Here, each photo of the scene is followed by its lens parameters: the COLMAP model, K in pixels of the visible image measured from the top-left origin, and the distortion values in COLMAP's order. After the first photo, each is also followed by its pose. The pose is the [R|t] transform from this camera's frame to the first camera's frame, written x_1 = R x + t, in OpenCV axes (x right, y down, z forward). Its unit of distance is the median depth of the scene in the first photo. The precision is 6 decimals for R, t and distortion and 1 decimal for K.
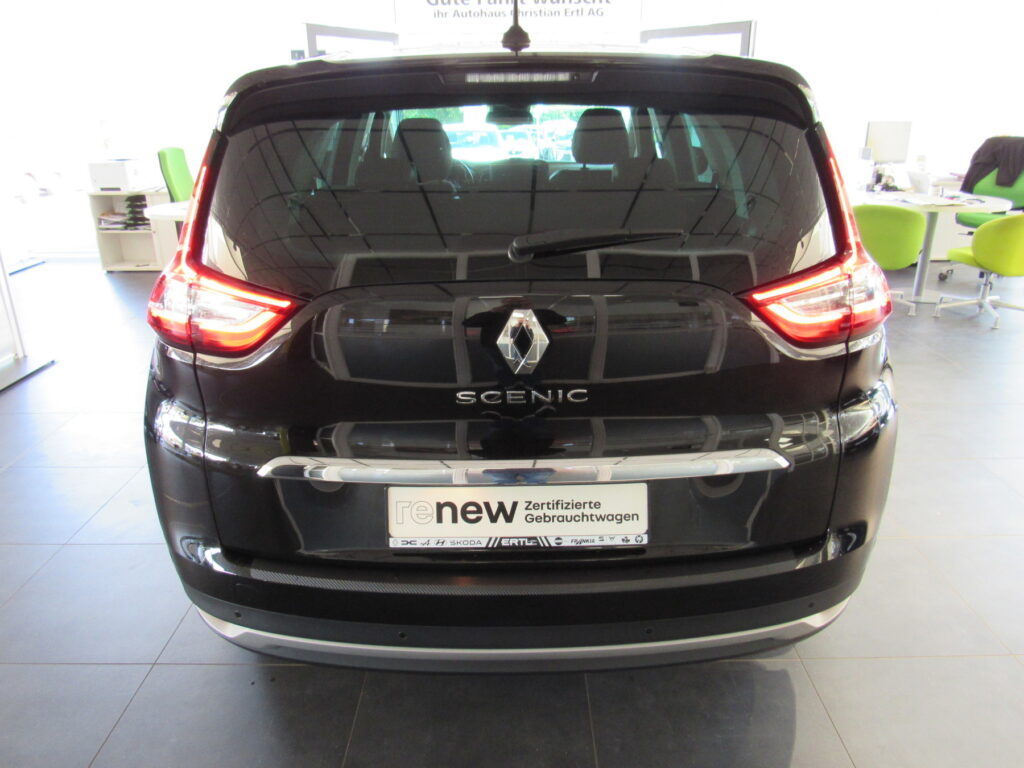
lens RADIAL K [[725.2, 0, 513.7], [0, 725.2, 383.6], [0, 0, 1]] dist [-0.030165, 0.010172]
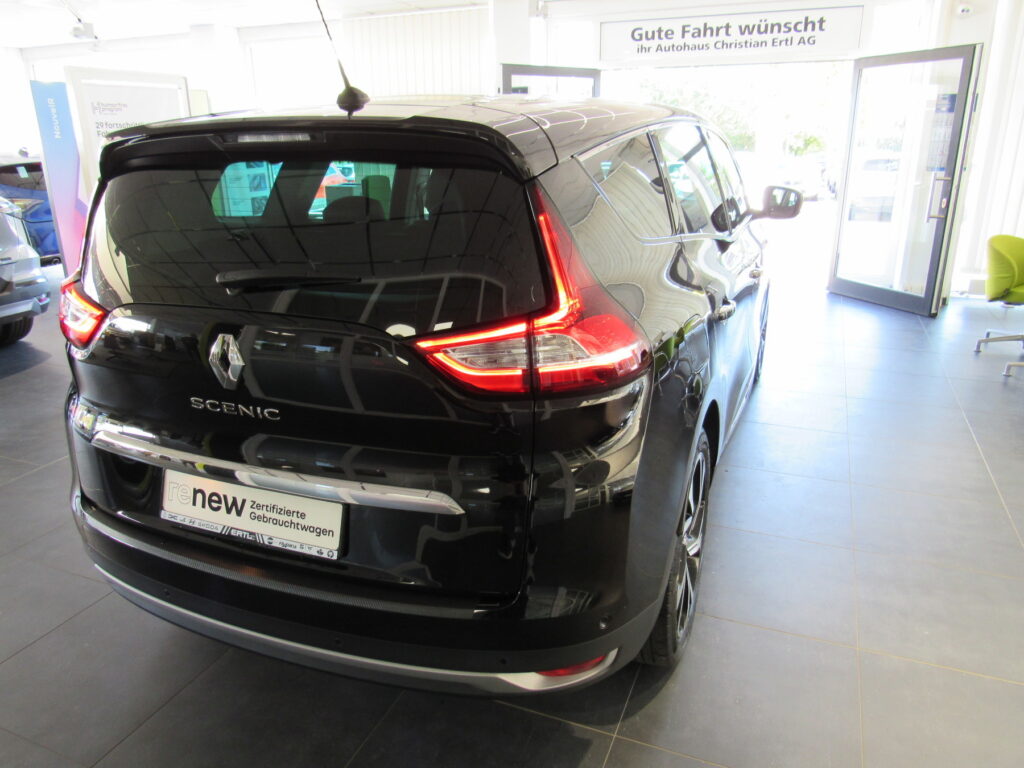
lens RADIAL K [[725.2, 0, 515.8], [0, 725.2, 381.1], [0, 0, 1]] dist [-0.030165, 0.010172]
pose [[0.925017, 0.120111, -0.360440, 0.795043], [-0.132912, 0.991069, -0.010842, -0.069209], [0.355919, 0.057936, 0.932719, 0.067417]]
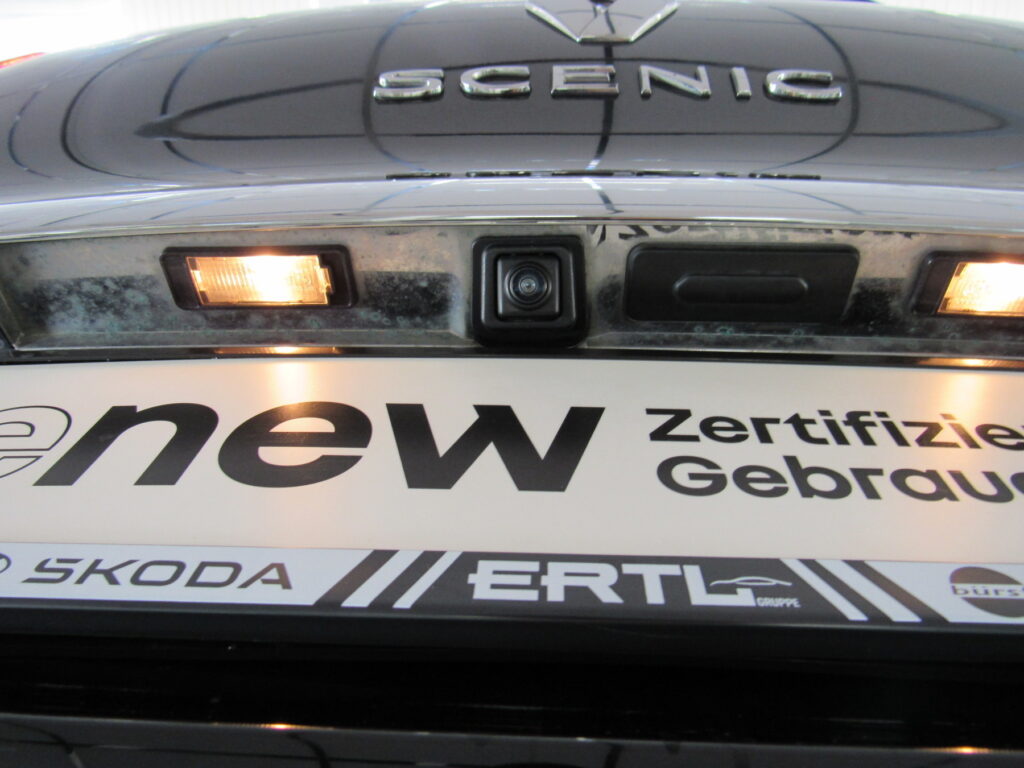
lens RADIAL K [[725.2, 0, 512.2], [0, 725.2, 384.6], [0, 0, 1]] dist [-0.030165, 0.010172]
pose [[0.997560, 0.022609, -0.066054, -0.003584], [-0.069365, 0.428299, -0.900971, 0.305831], [0.007921, 0.903354, 0.428822, 0.924624]]
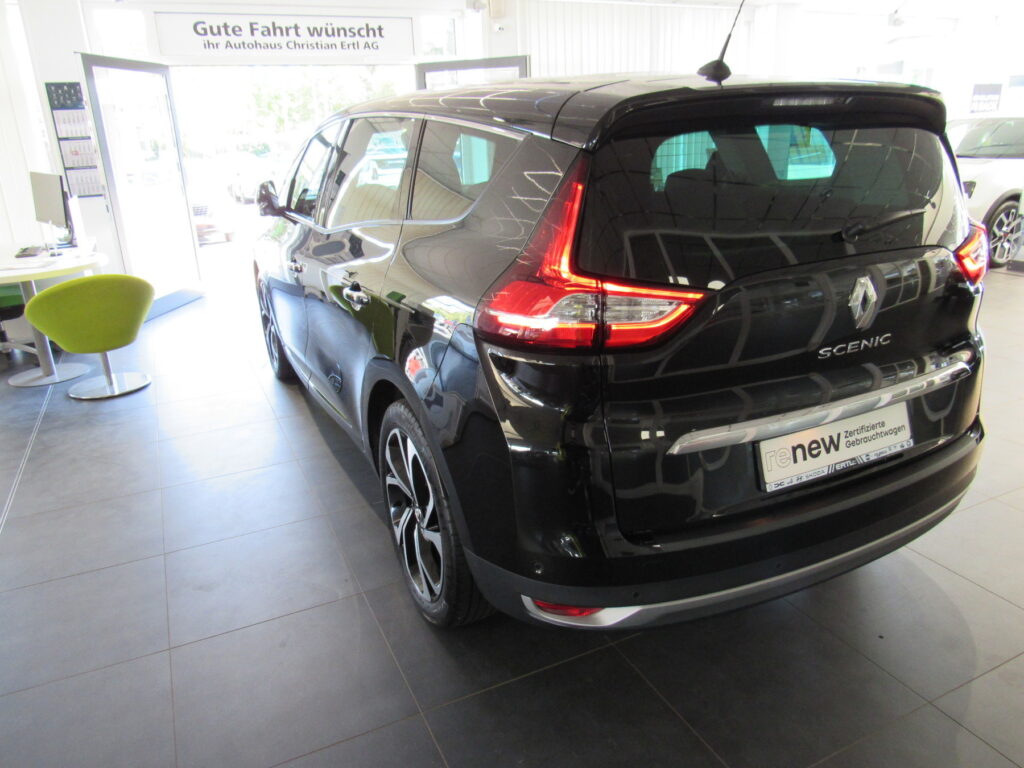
lens RADIAL K [[725.2, 0, 514.3], [0, 725.2, 384.5], [0, 0, 1]] dist [-0.030165, 0.010172]
pose [[0.901745, -0.164141, 0.399891, -0.993773], [0.179033, 0.983843, 0.000117, -0.022120], [-0.393450, 0.071488, 0.916563, 0.065427]]
